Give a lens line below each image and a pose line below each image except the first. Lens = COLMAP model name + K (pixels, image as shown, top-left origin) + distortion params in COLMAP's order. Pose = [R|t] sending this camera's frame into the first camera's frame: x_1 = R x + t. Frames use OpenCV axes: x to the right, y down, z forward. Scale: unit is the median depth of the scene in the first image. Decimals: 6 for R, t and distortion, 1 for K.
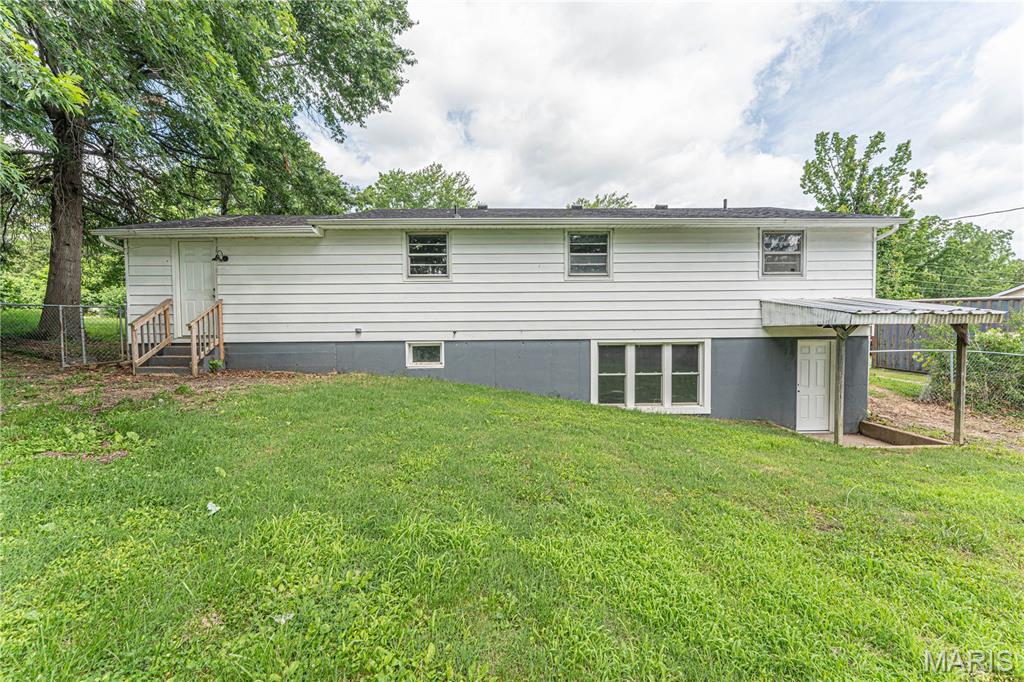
lens RADIAL K [[436.9, 0, 512.0], [0, 436.9, 341.0], [0, 0, 1]] dist [-0.015486, -0.000093]
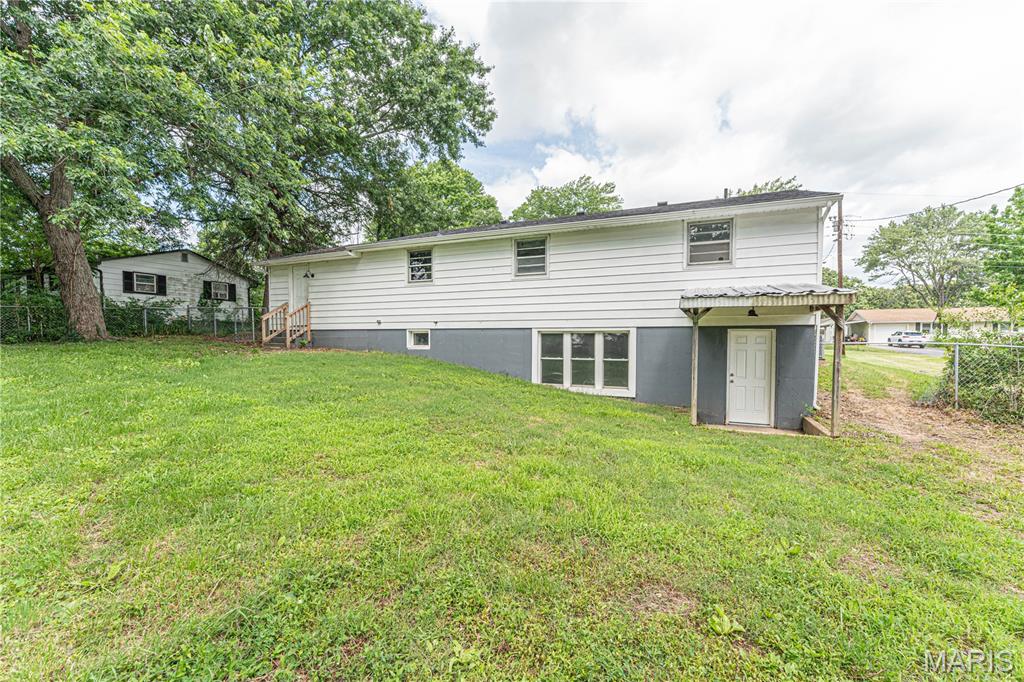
lens RADIAL K [[436.9, 0, 512.0], [0, 436.9, 341.0], [0, 0, 1]] dist [-0.015486, -0.000093]
pose [[0.907799, 0.013450, -0.419189, 0.628020], [-0.021071, 0.999686, -0.013556, 0.048666], [0.418875, 0.021139, 0.907798, -0.105123]]
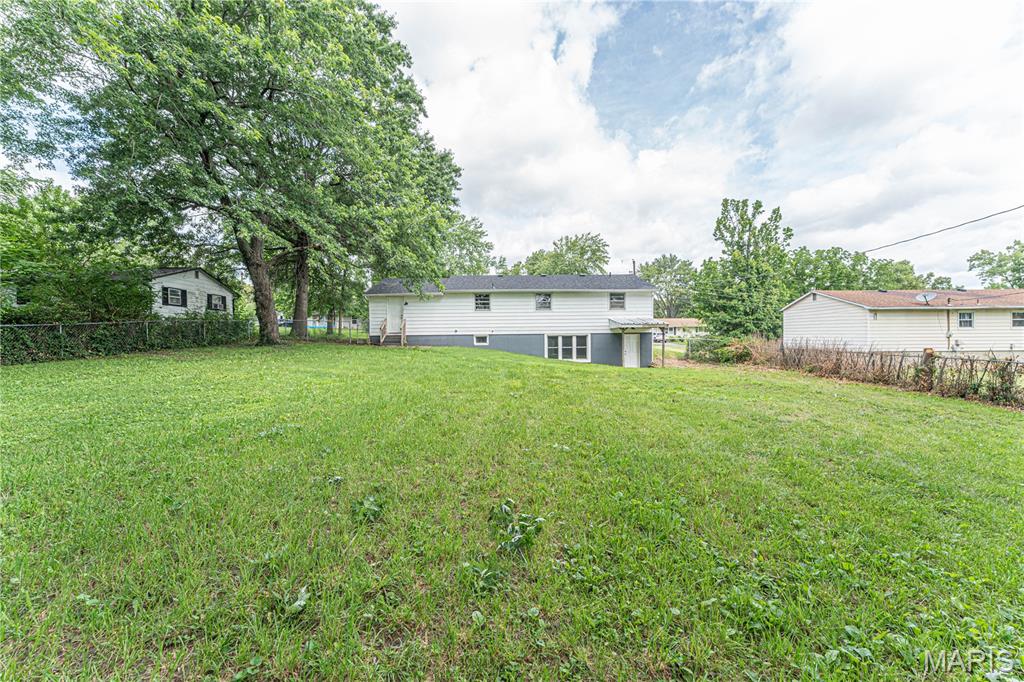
lens RADIAL K [[436.9, 0, 512.0], [0, 436.9, 341.0], [0, 0, 1]] dist [-0.015486, -0.000093]
pose [[0.999888, -0.001435, 0.014928, -0.053652], [0.001831, 0.999646, -0.026560, 0.107718], [-0.014885, 0.026584, 0.999536, -1.605590]]
